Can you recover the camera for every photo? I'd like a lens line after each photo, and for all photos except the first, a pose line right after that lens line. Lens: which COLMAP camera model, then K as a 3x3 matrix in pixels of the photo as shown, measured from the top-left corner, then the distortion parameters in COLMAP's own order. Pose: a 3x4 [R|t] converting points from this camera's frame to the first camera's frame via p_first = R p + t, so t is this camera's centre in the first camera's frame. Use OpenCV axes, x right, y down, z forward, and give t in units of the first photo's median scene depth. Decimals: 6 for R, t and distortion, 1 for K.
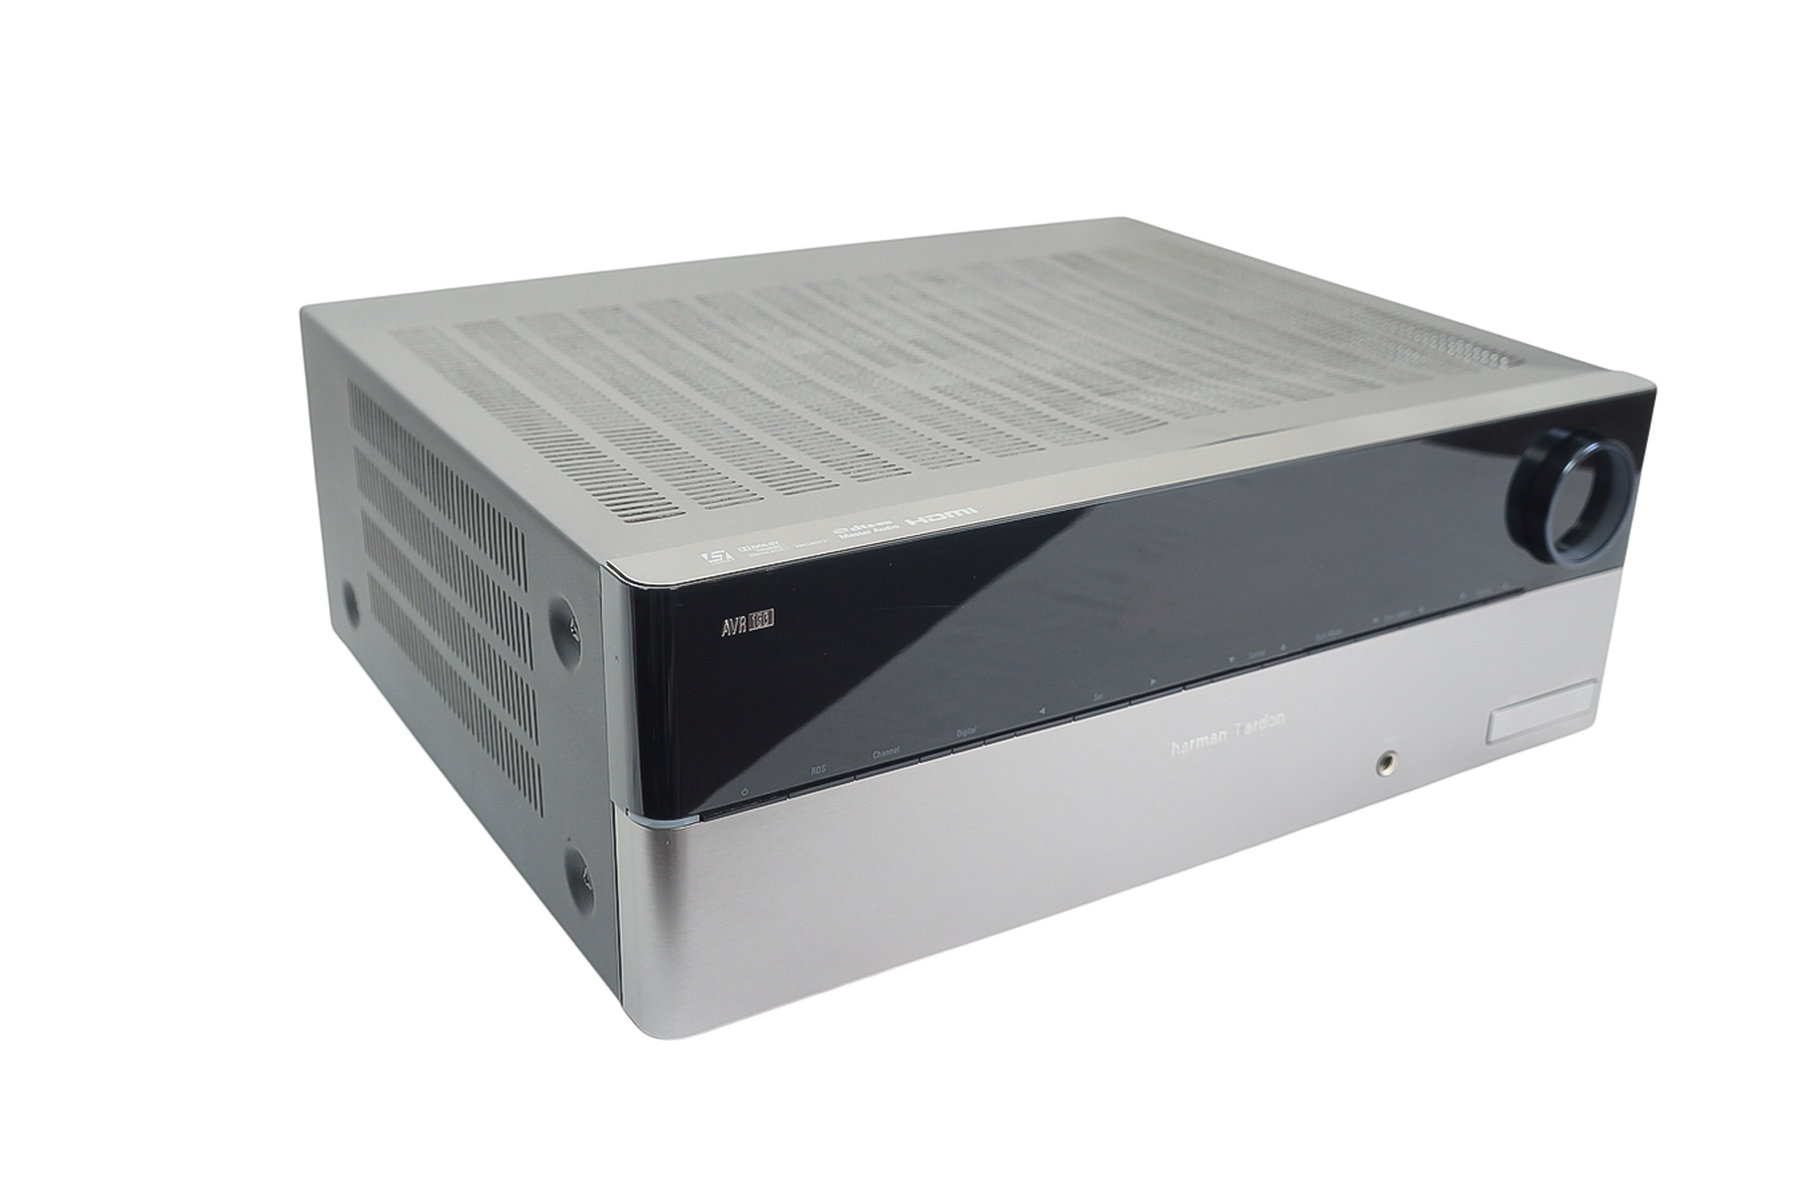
lens RADIAL K [[1856.7, 0, 900.0], [0, 1856.7, 597.0], [0, 0, 1]] dist [0.012509, 0.003834]
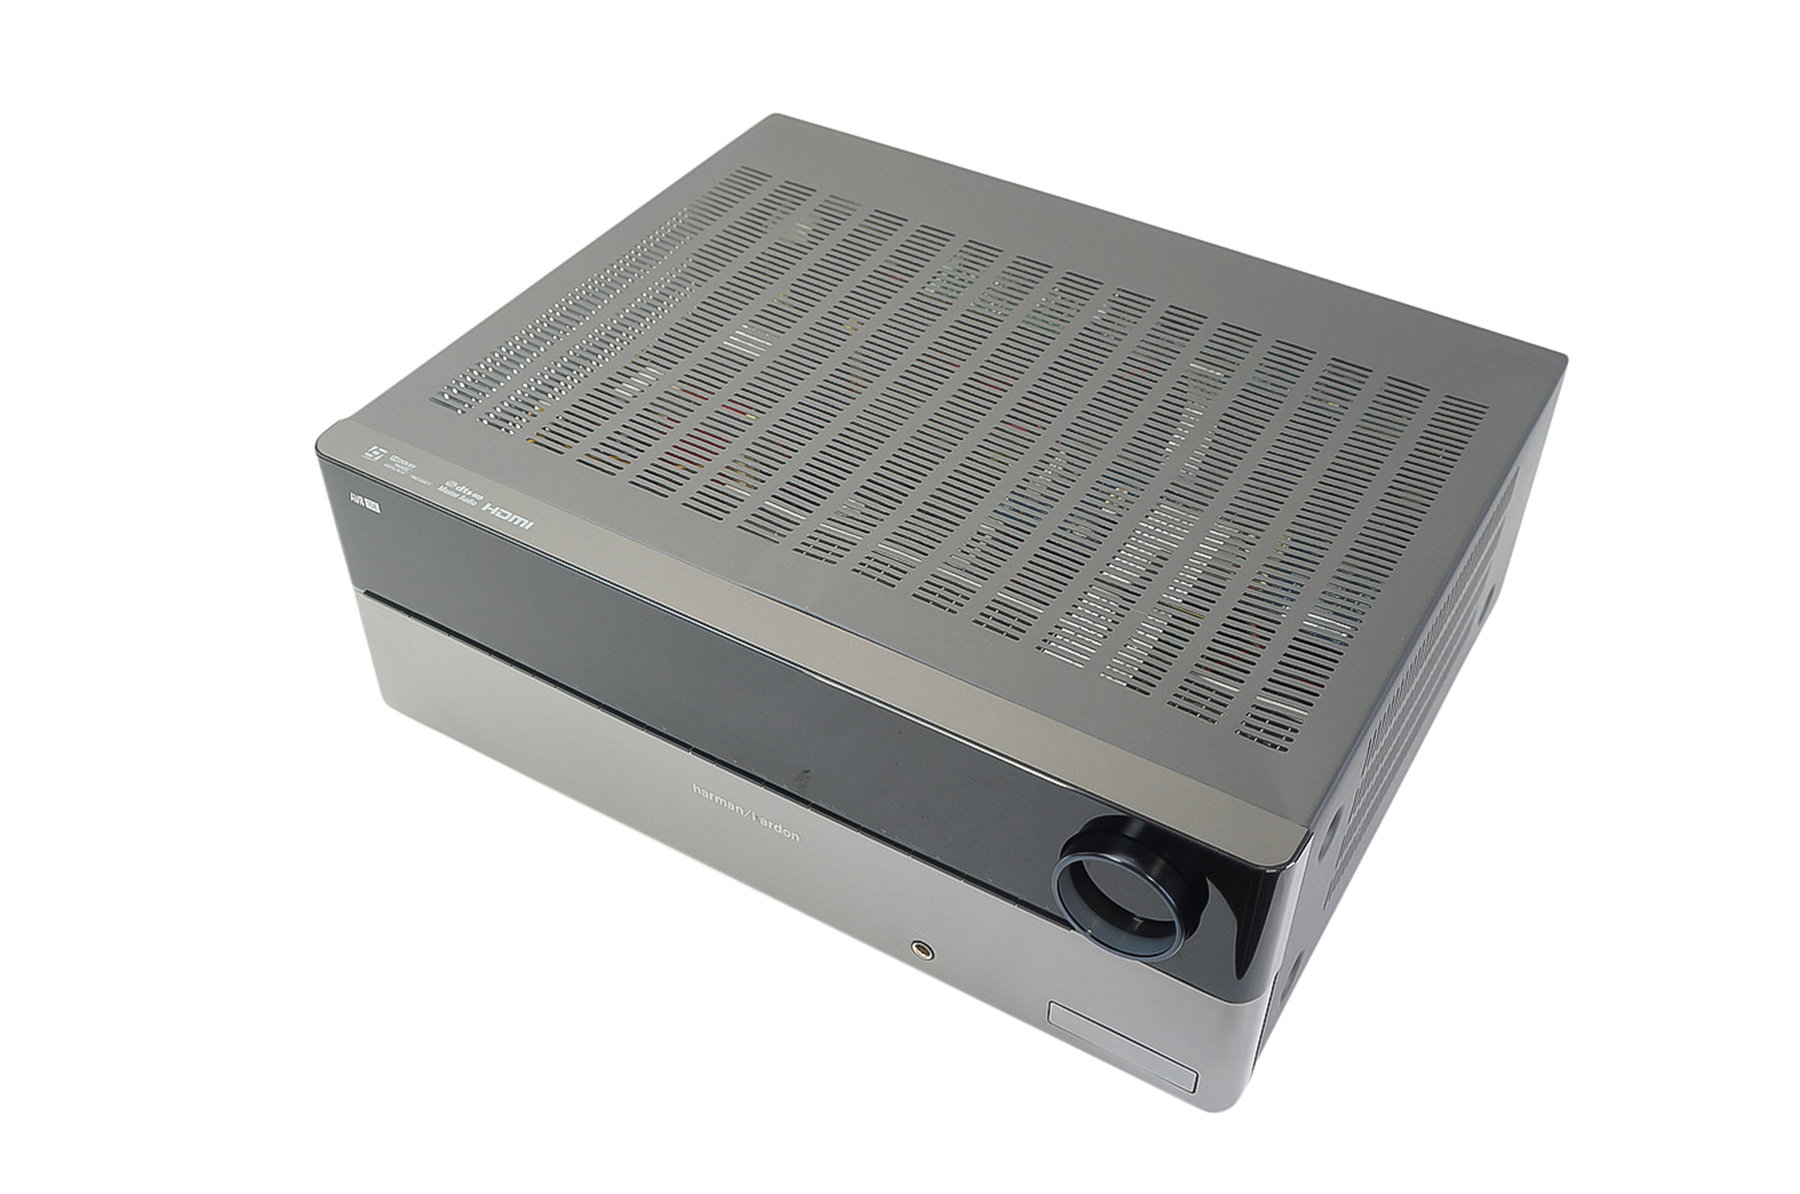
lens RADIAL K [[1770.9, 0, 900.0], [0, 1770.9, 597.0], [0, 0, 1]] dist [-0.056613, -0.001215]
pose [[0.451367, 0.569236, -0.687196, 0.825751], [-0.338783, 0.821763, 0.458183, -0.527427], [0.825526, 0.026002, 0.563764, 0.438236]]
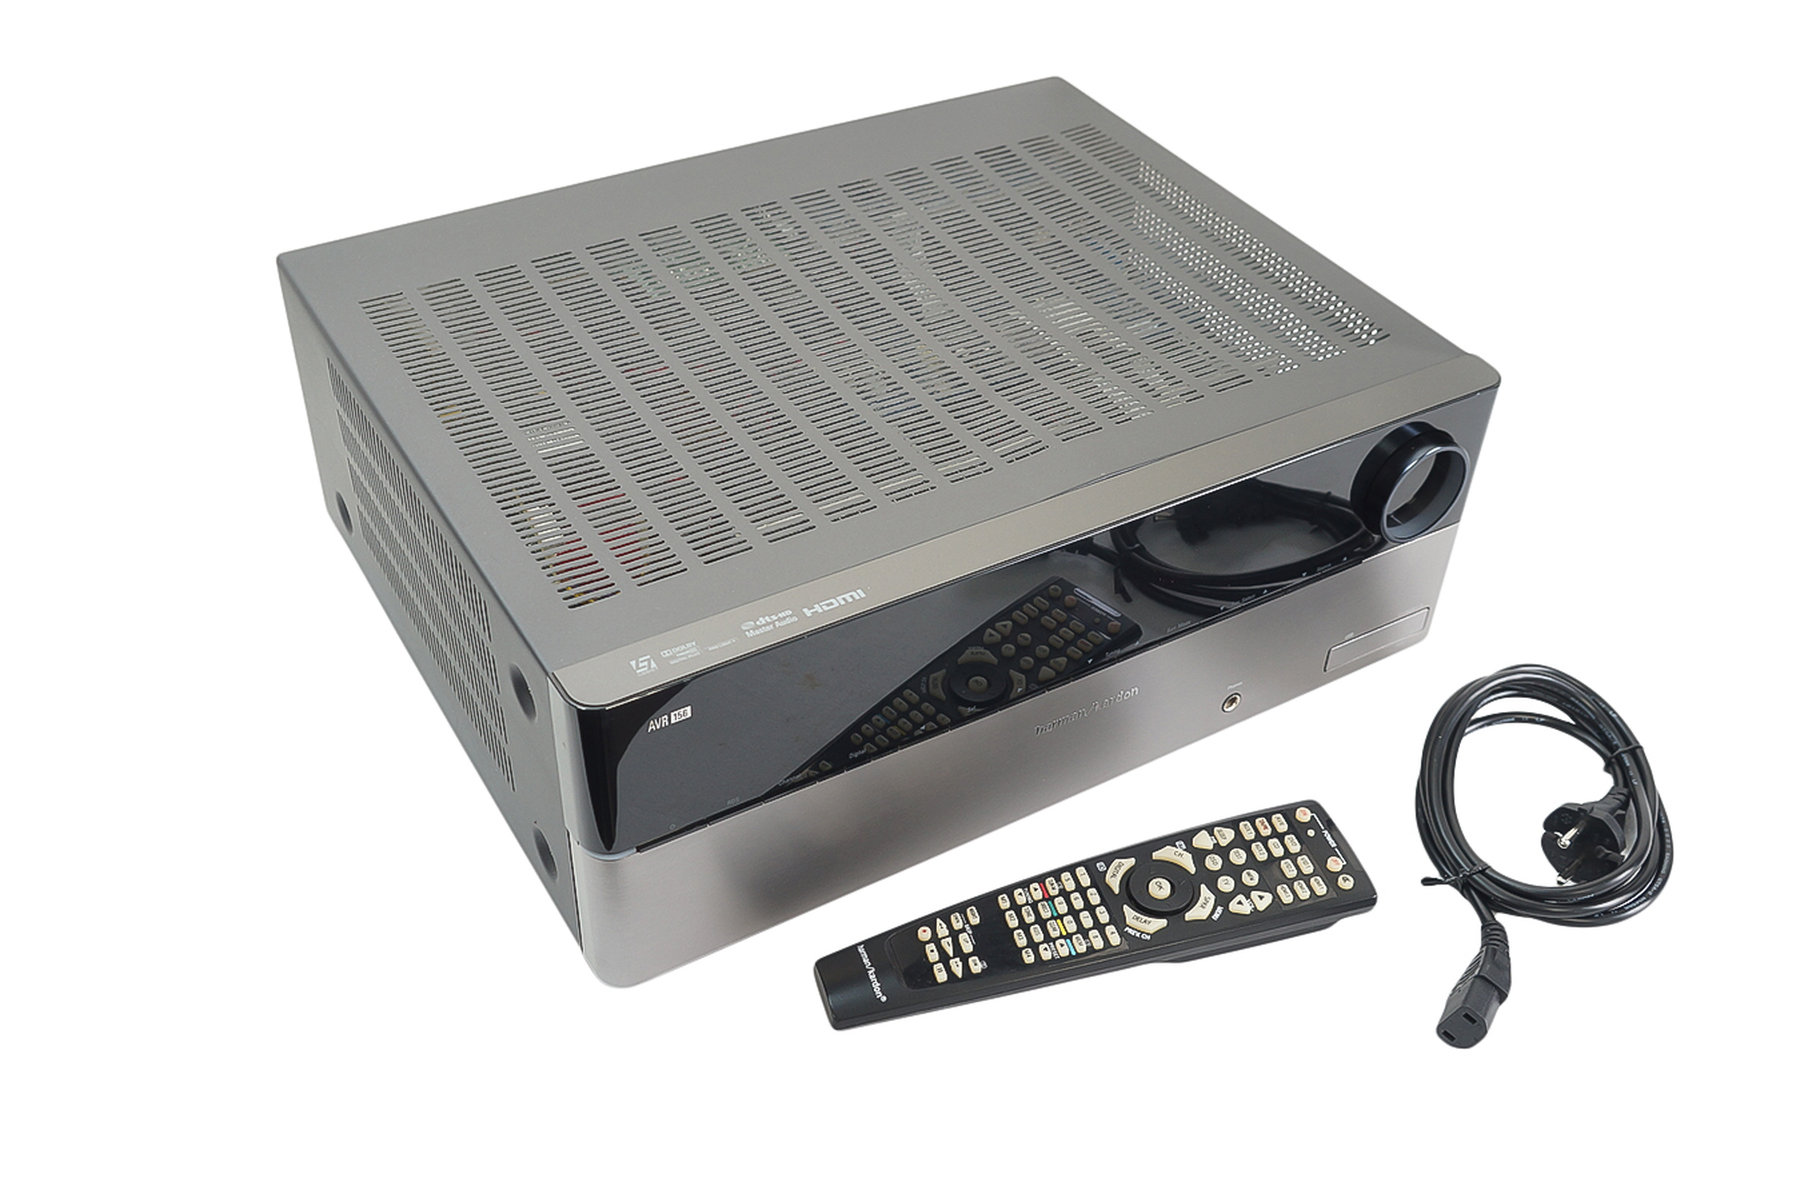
lens RADIAL K [[1856.7, 0, 900.0], [0, 1856.7, 597.0], [0, 0, 1]] dist [0.012509, 0.003834]
pose [[0.999899, 0.014156, -0.001094, 0.053745], [-0.013209, 0.955734, 0.293937, -0.324475], [0.005206, -0.293893, 0.955824, -0.113704]]
